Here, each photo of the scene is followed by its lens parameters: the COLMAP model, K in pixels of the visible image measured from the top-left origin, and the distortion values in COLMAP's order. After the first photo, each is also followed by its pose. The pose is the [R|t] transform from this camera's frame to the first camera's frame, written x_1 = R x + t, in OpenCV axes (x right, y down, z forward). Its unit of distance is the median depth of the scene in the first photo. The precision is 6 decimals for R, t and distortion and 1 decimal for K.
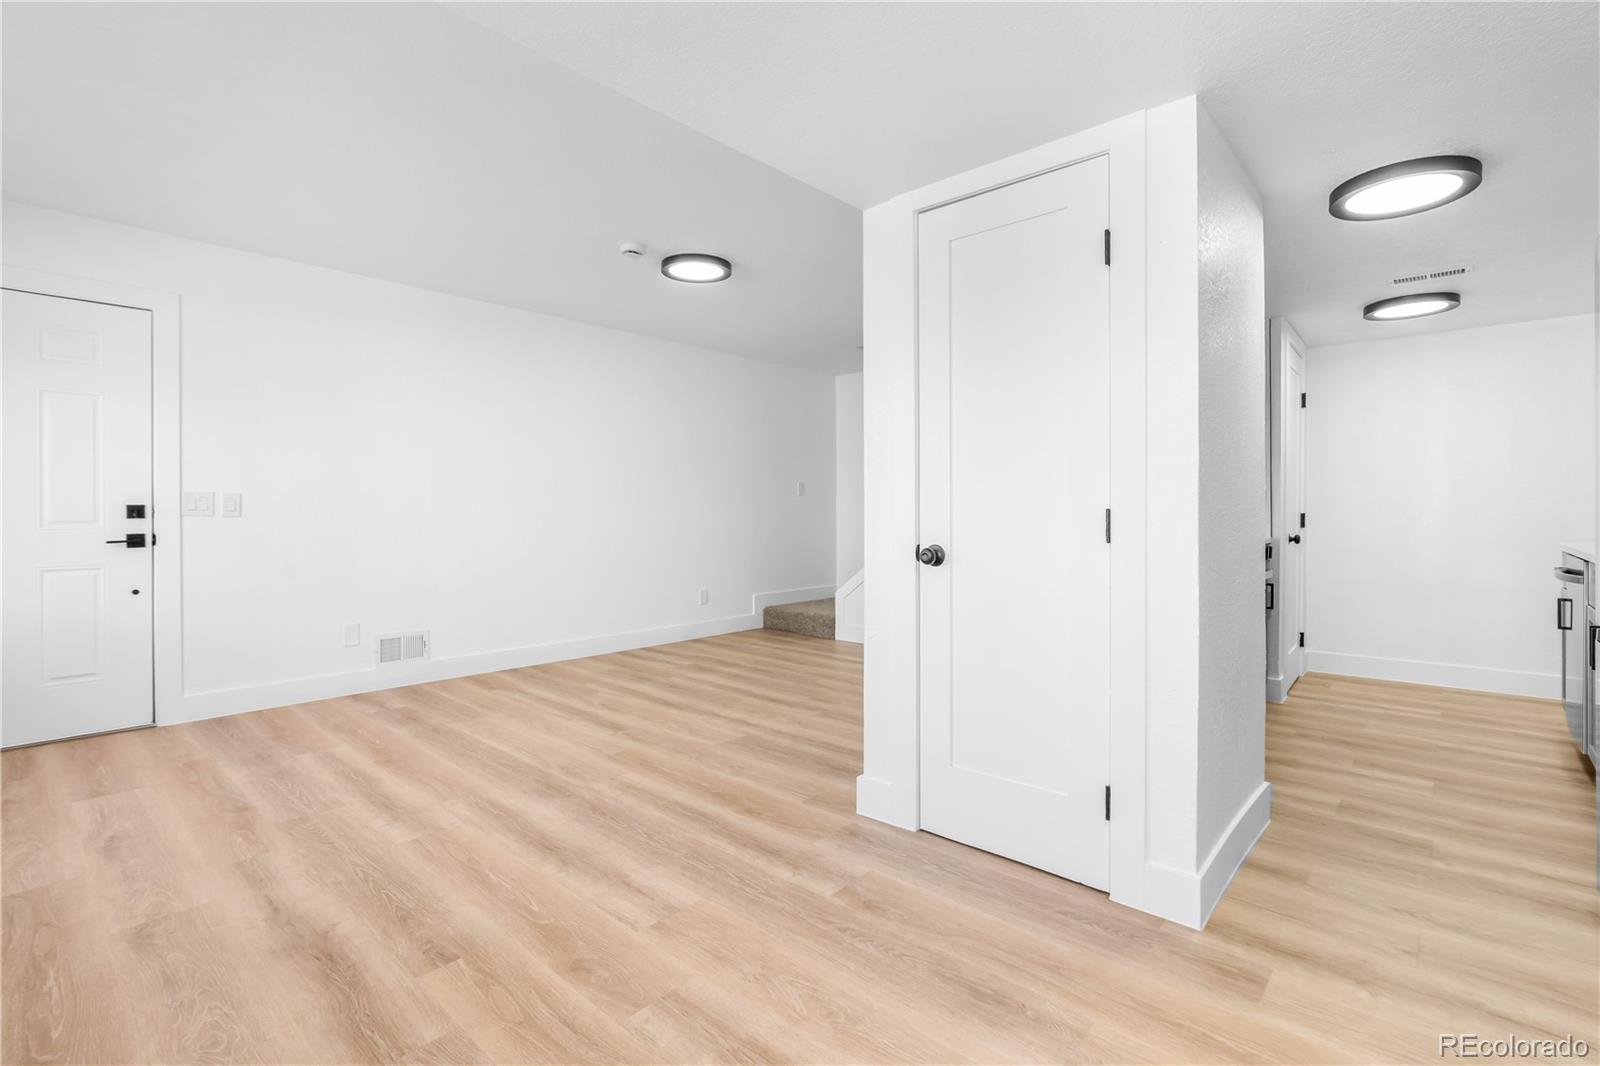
lens RADIAL K [[713.2, 0, 805.3], [0, 713.2, 512.4], [0, 0, 1]] dist [-0.000102, -0.000447]
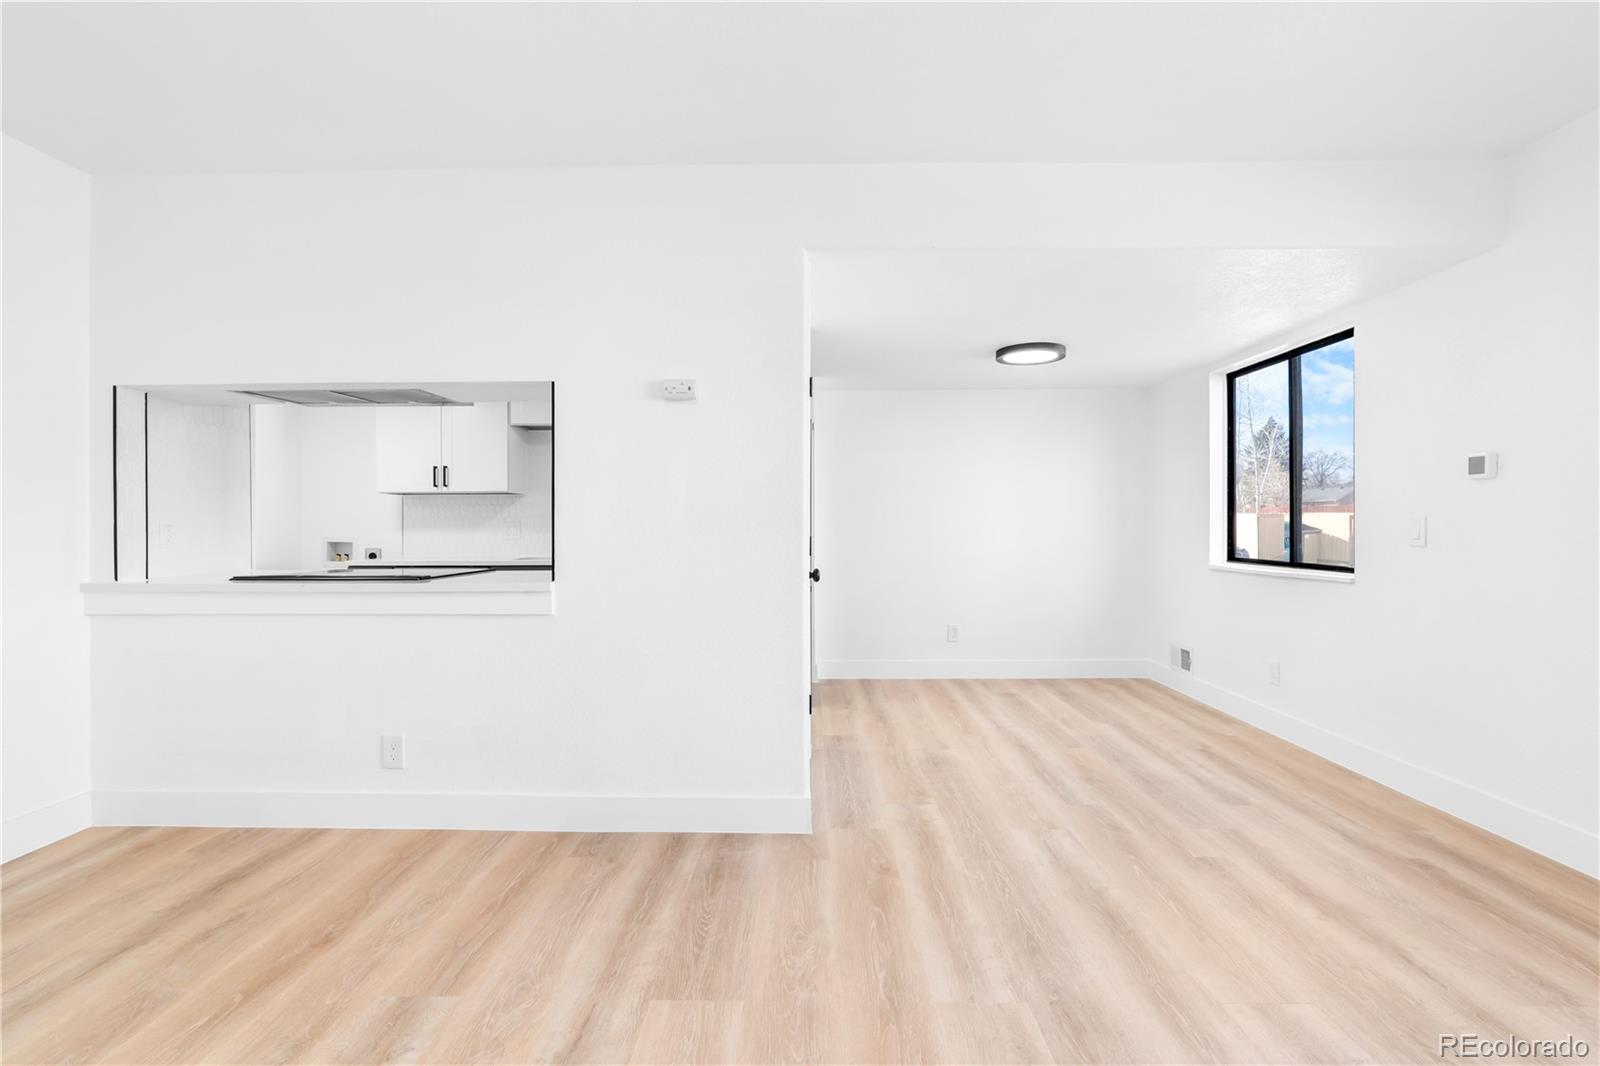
lens RADIAL K [[753.0, 0, 800.0], [0, 753.0, 533.0], [0, 0, 1]] dist [0.000362, -0.000015]
pose [[-0.656436, 0.000715, 0.754381, -0.716123], [0.004046, 0.999989, 0.002573, -0.013090], [-0.754371, 0.004741, -0.656431, 1.676413]]
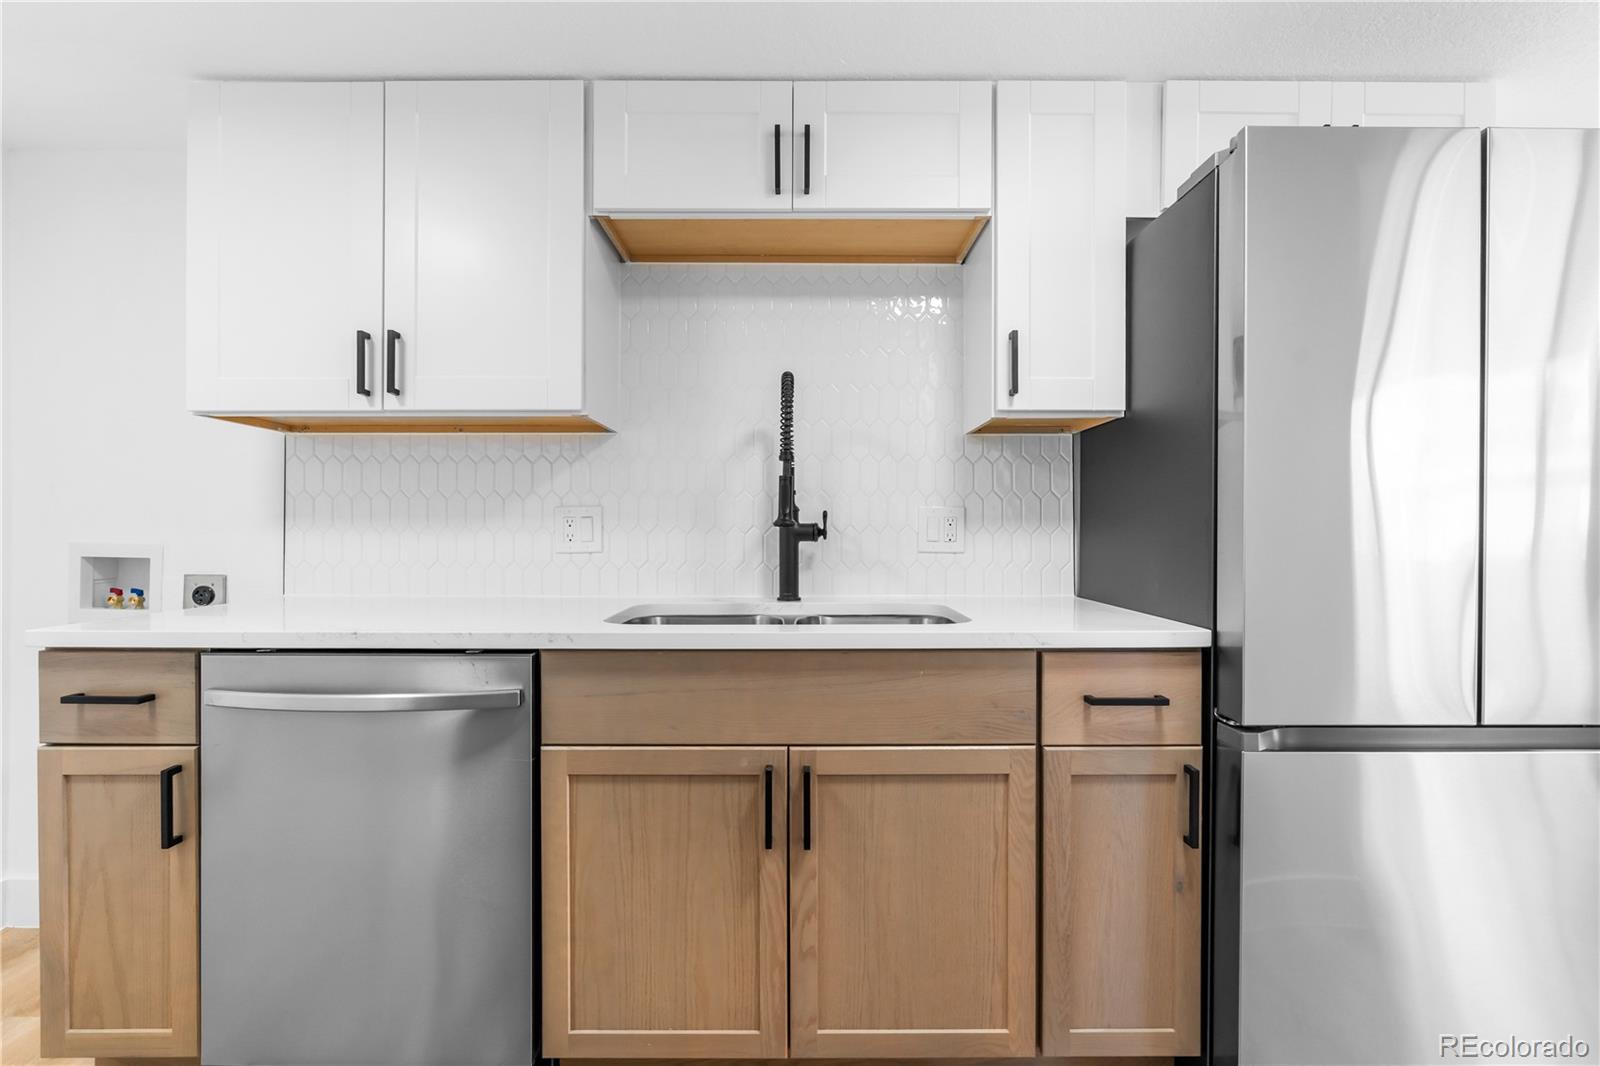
lens RADIAL K [[699.5, 0, 800.0], [0, 699.5, 533.0], [0, 0, 1]] dist [-0.001402, -0.000134]
pose [[-0.688906, 0.004986, 0.724833, 0.676213], [0.004244, 0.999987, -0.002845, -0.008781], [-0.724838, 0.001116, -0.688918, 1.251515]]
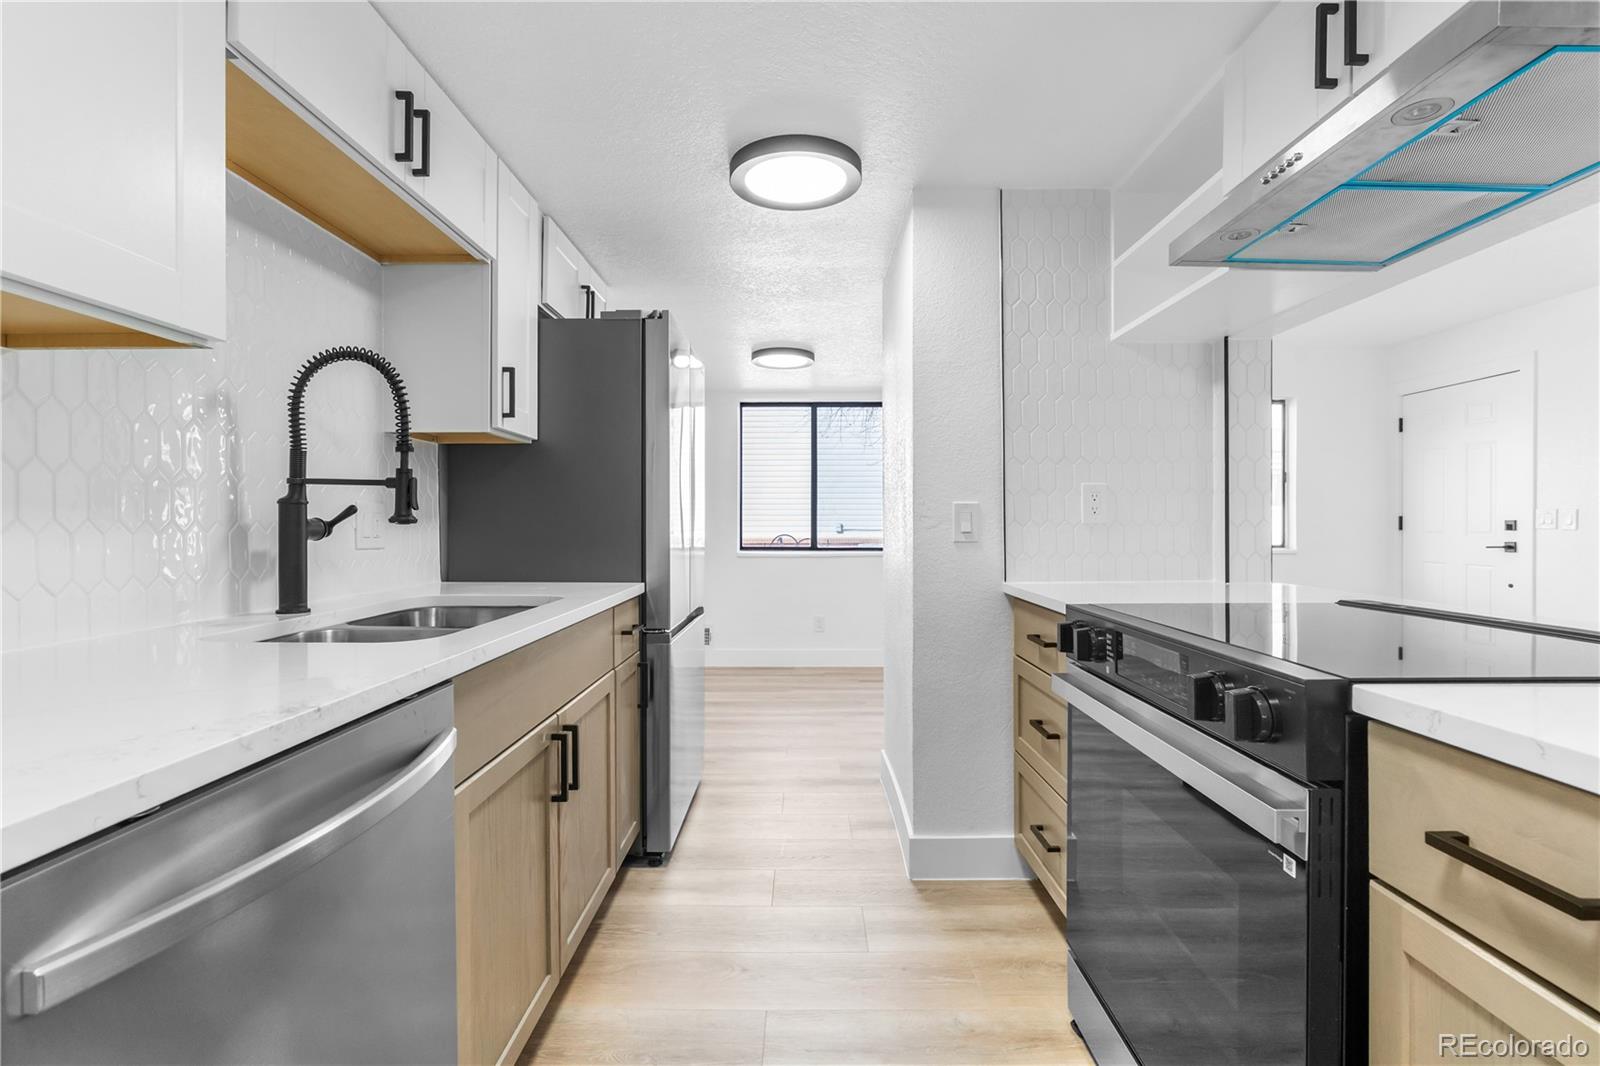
lens RADIAL K [[753.0, 0, 800.0], [0, 753.0, 533.0], [0, 0, 1]] dist [0.000362, -0.000015]
pose [[-0.741996, 0.013082, -0.670276, 1.305803], [0.002079, 0.999850, 0.017213, -0.018418], [0.670401, 0.011378, -0.741912, 1.516305]]
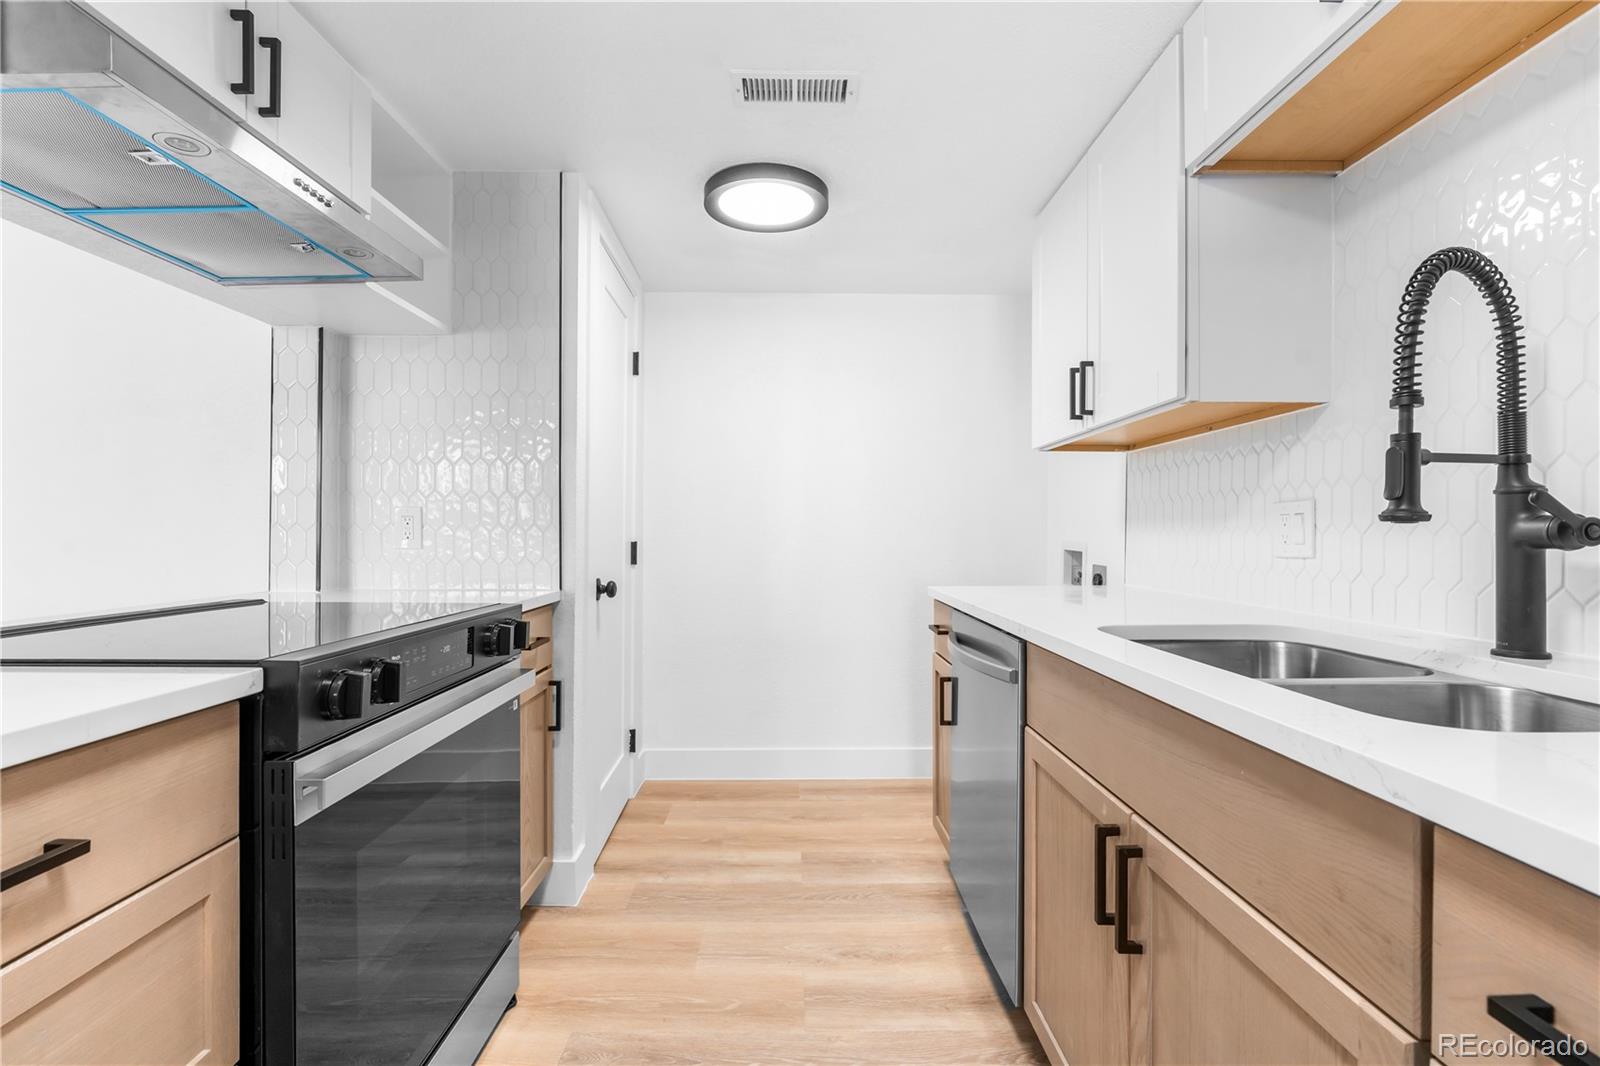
lens RADIAL K [[699.5, 0, 800.0], [0, 699.5, 533.0], [0, 0, 1]] dist [-0.001402, -0.000134]
pose [[0.725926, 0.006503, 0.687742, 0.651031], [-0.004558, 0.999979, -0.004643, -0.007624], [-0.687758, 0.000236, 0.725940, 0.772246]]
